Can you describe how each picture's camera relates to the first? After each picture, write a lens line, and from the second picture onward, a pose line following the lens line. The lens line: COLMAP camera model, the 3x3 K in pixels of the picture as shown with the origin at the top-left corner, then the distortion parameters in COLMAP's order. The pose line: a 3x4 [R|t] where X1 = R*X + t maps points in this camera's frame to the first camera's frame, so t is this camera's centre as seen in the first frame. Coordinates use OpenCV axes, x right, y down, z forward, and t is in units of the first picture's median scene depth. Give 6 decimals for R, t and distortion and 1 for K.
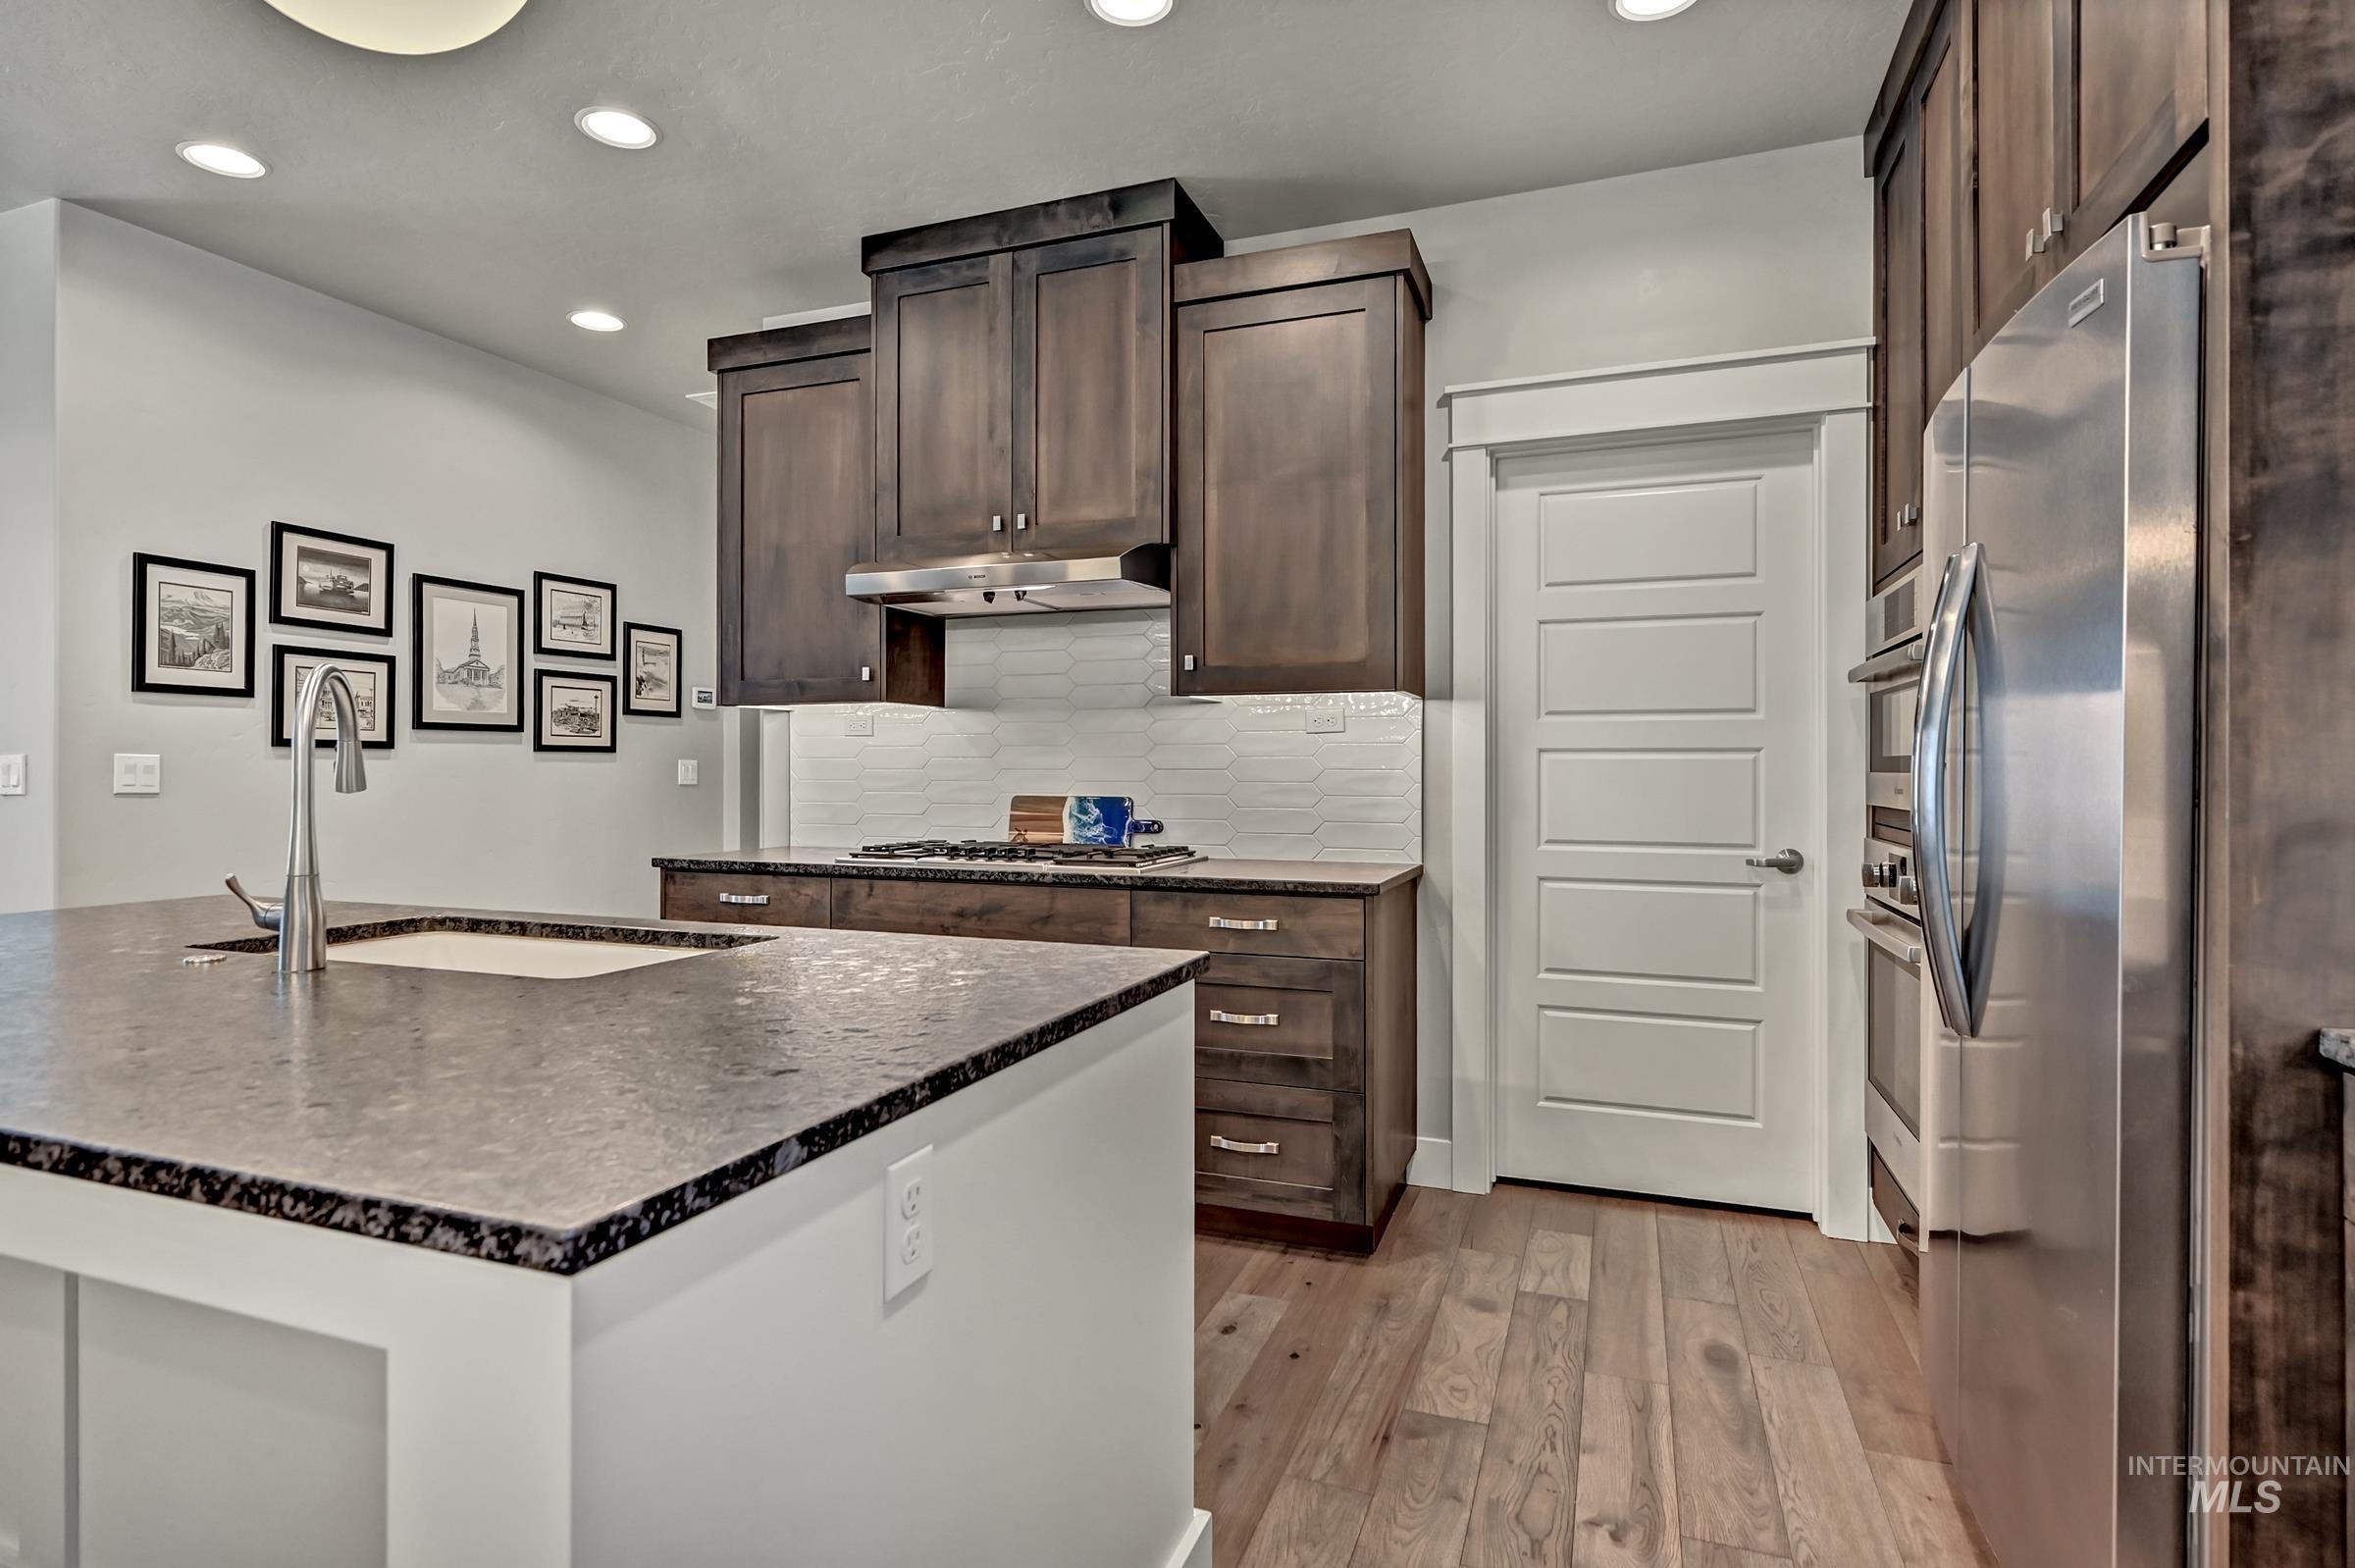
lens RADIAL K [[1218.8, 0, 1174.5], [0, 1218.8, 757.5], [0, 0, 1]] dist [-0.001668, 0.000508]
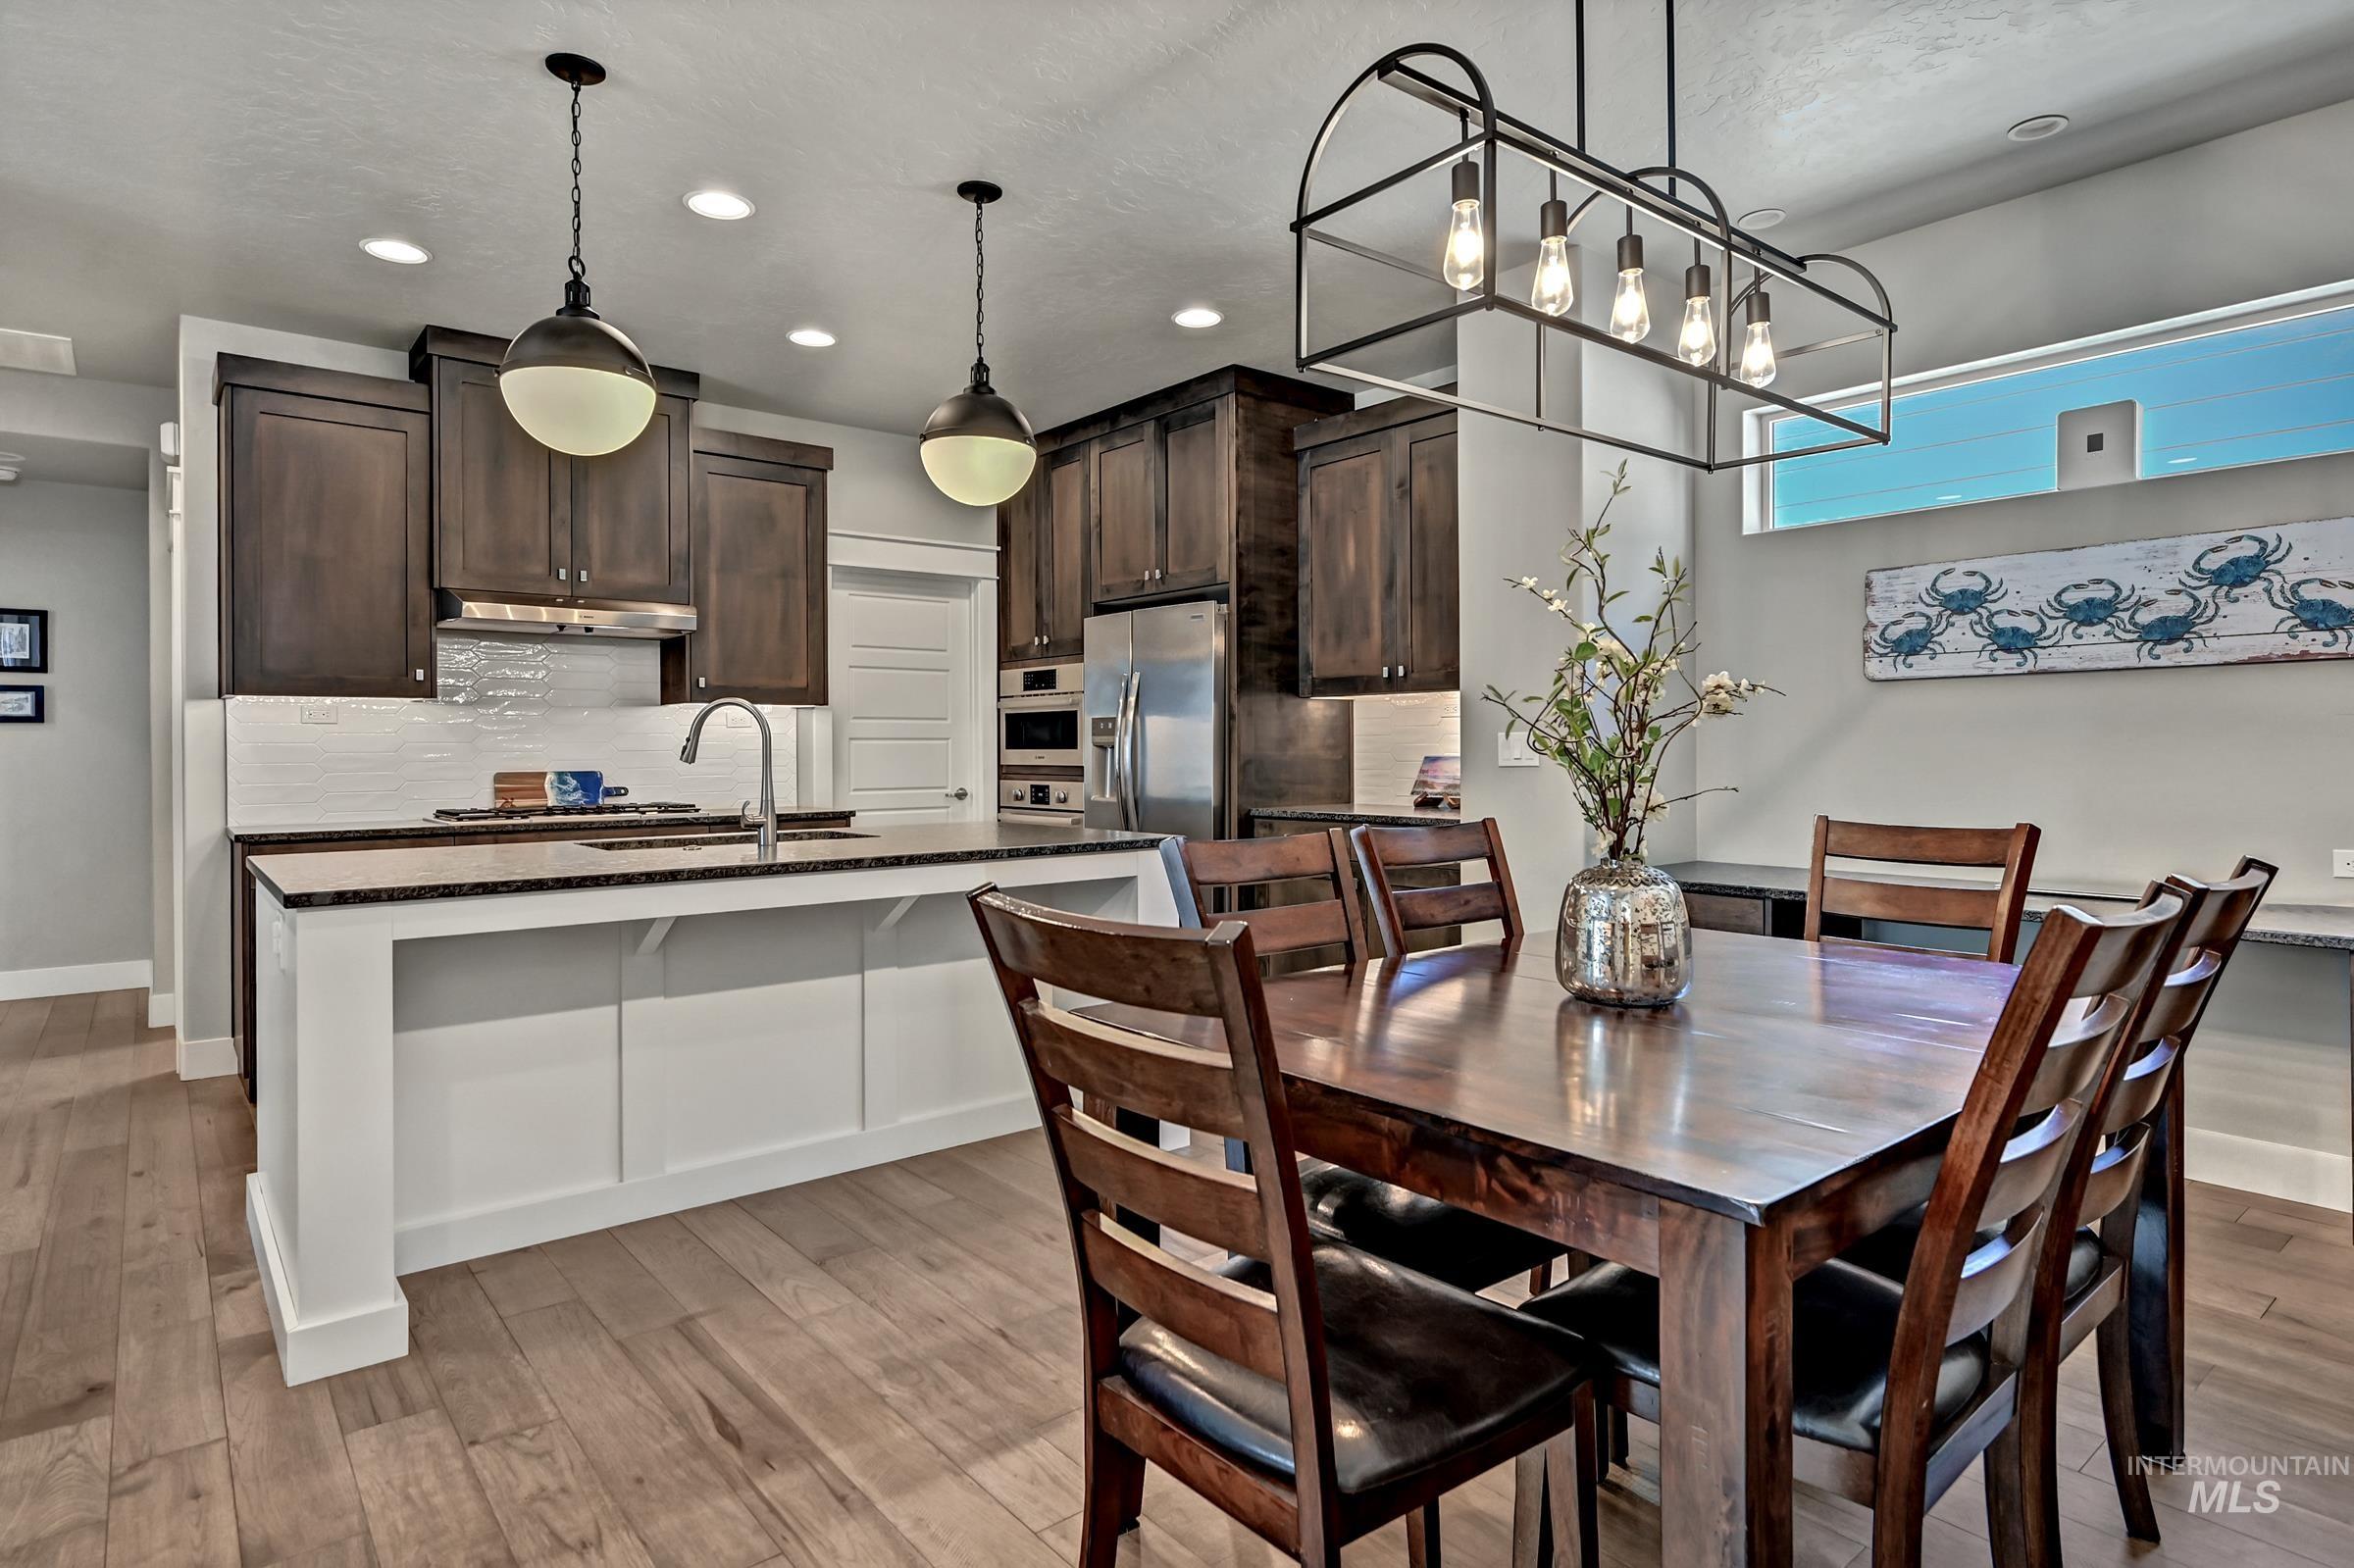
lens RADIAL K [[1243.6, 0, 1169.9], [0, 1243.6, 756.3], [0, 0, 1]] dist [-0.004584, -0.001587]
pose [[0.496224, -0.009986, 0.868137, -0.983380], [0.001622, 0.999943, 0.010575, 0.001597], [-0.868193, -0.003839, 0.496212, -0.292693]]
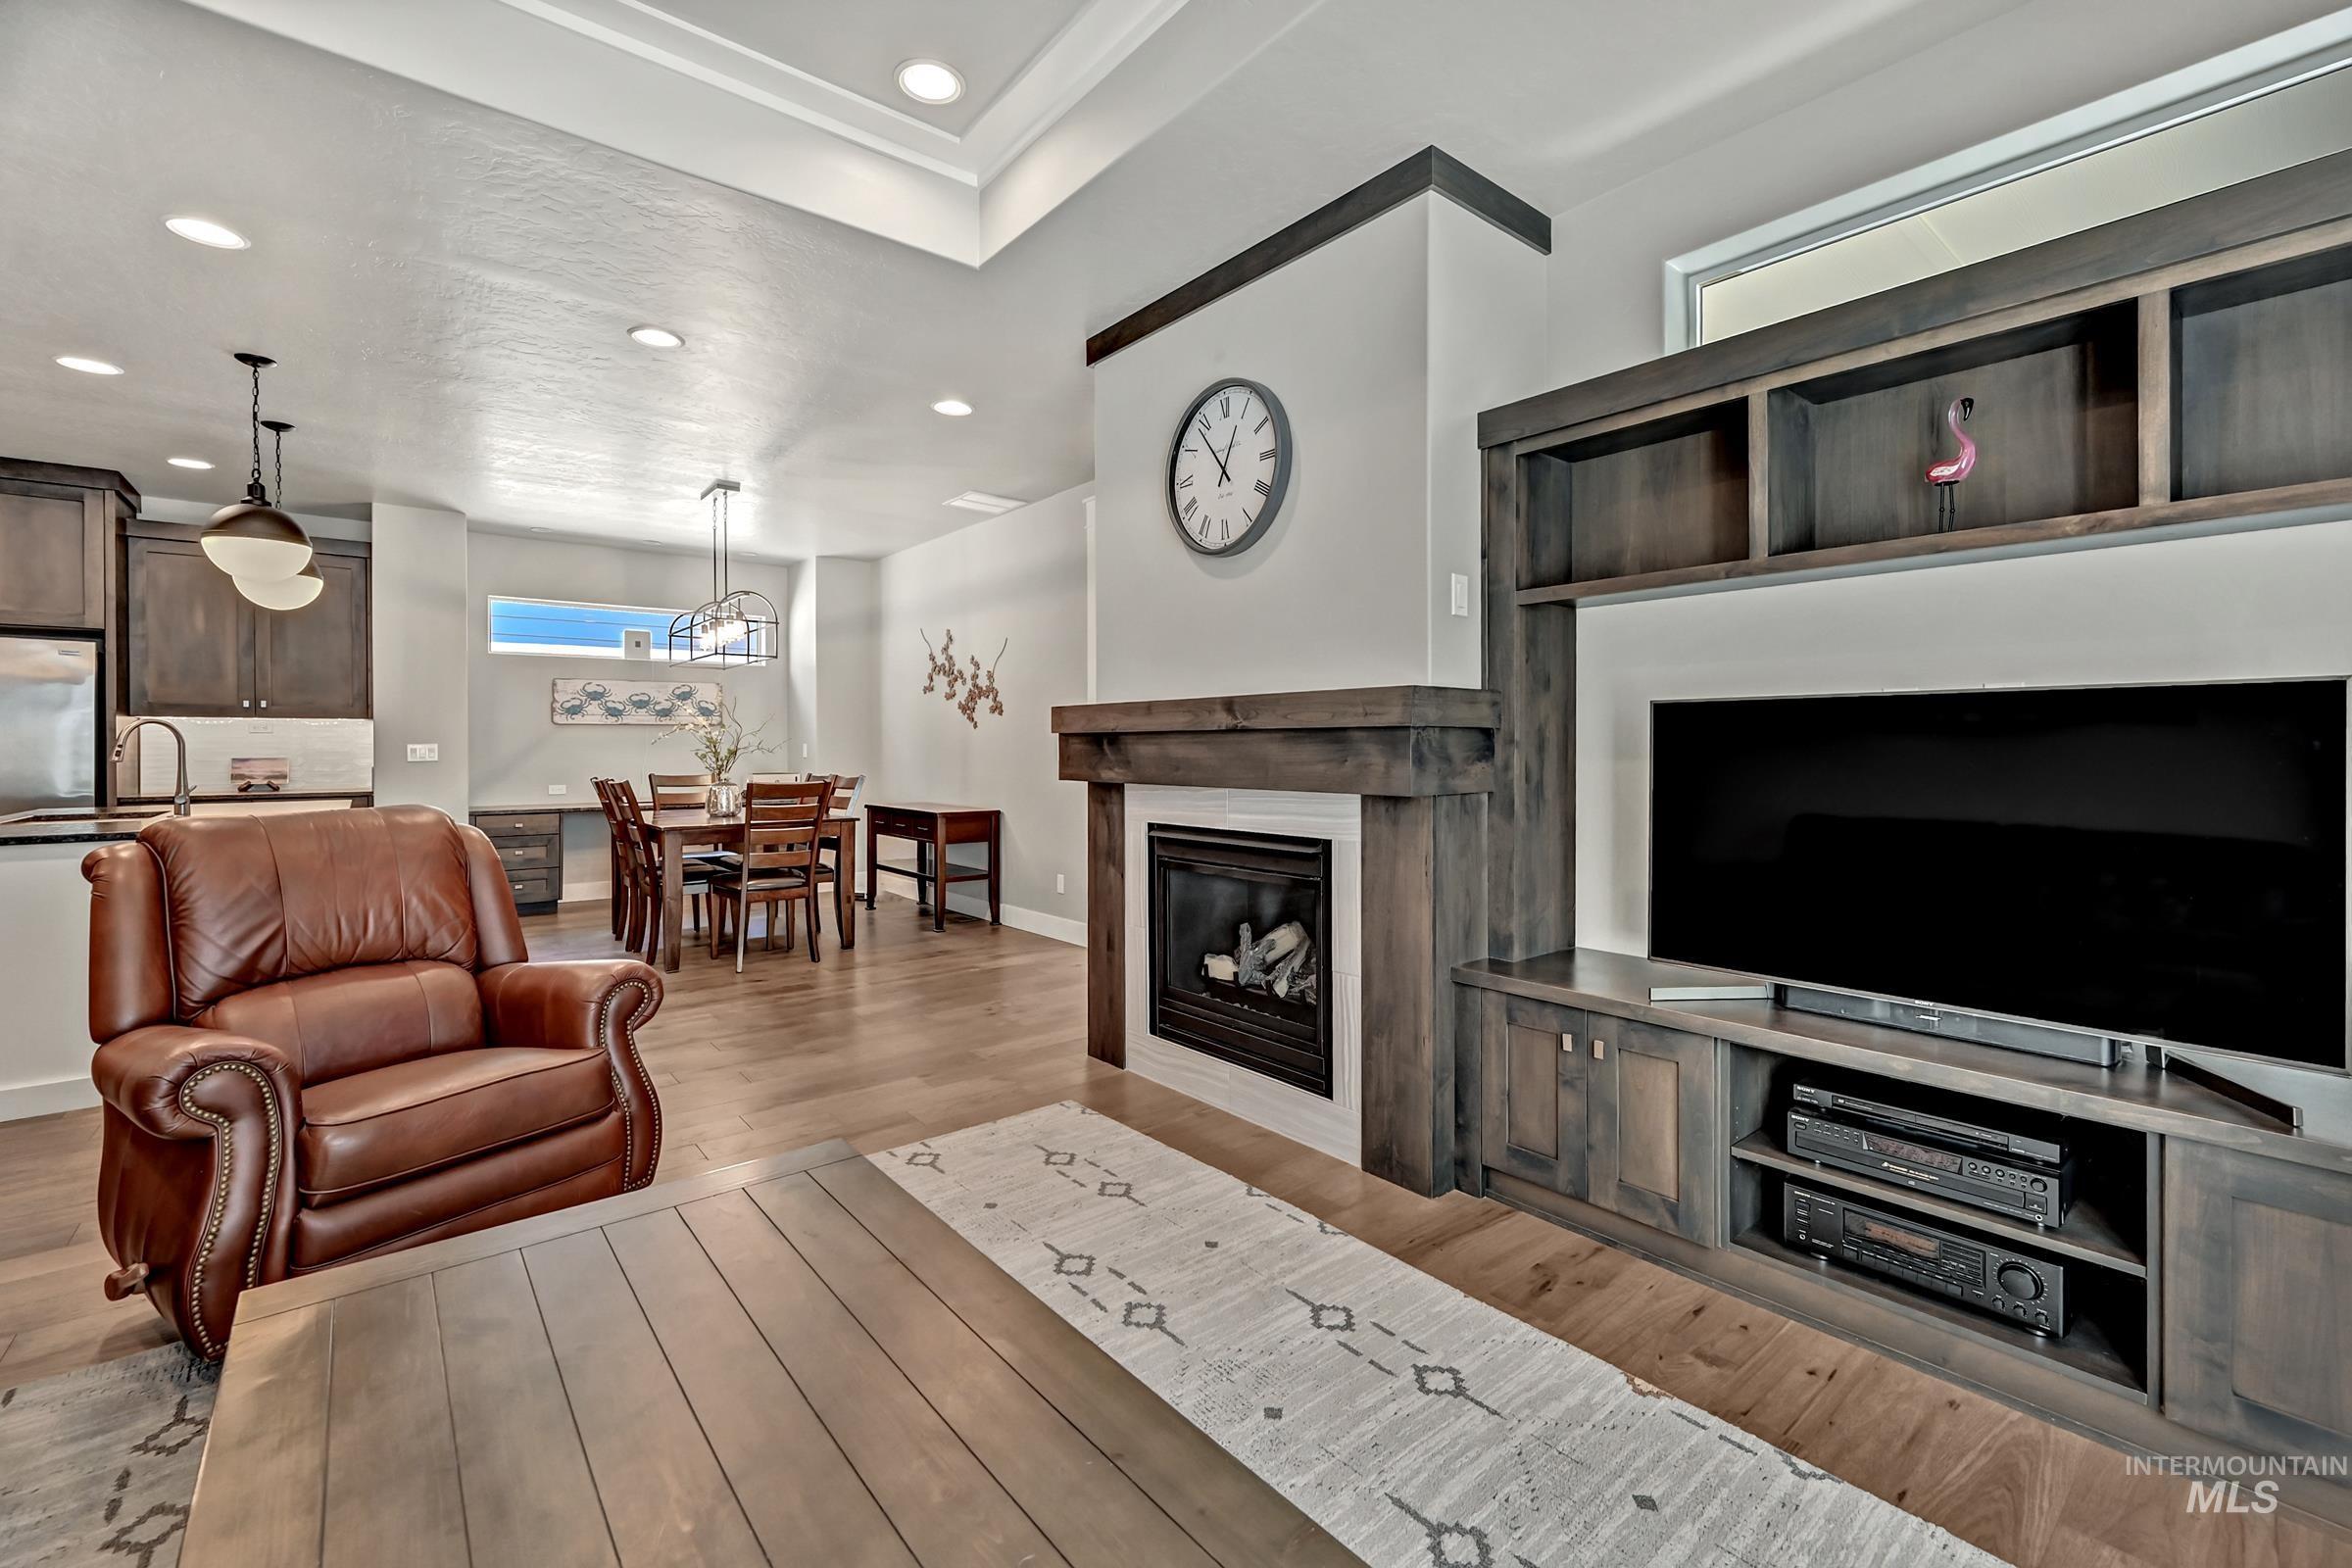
lens RADIAL K [[973.7, 0, 1169.7], [0, 973.7, 751.2], [0, 0, 1]] dist [-0.000135, 0.000226]
pose [[-0.874453, -0.001045, 0.485110, -1.863390], [-0.000114, 0.999998, 0.001950, 0.001014], [-0.485111, 0.001650, -0.874451, 0.879797]]
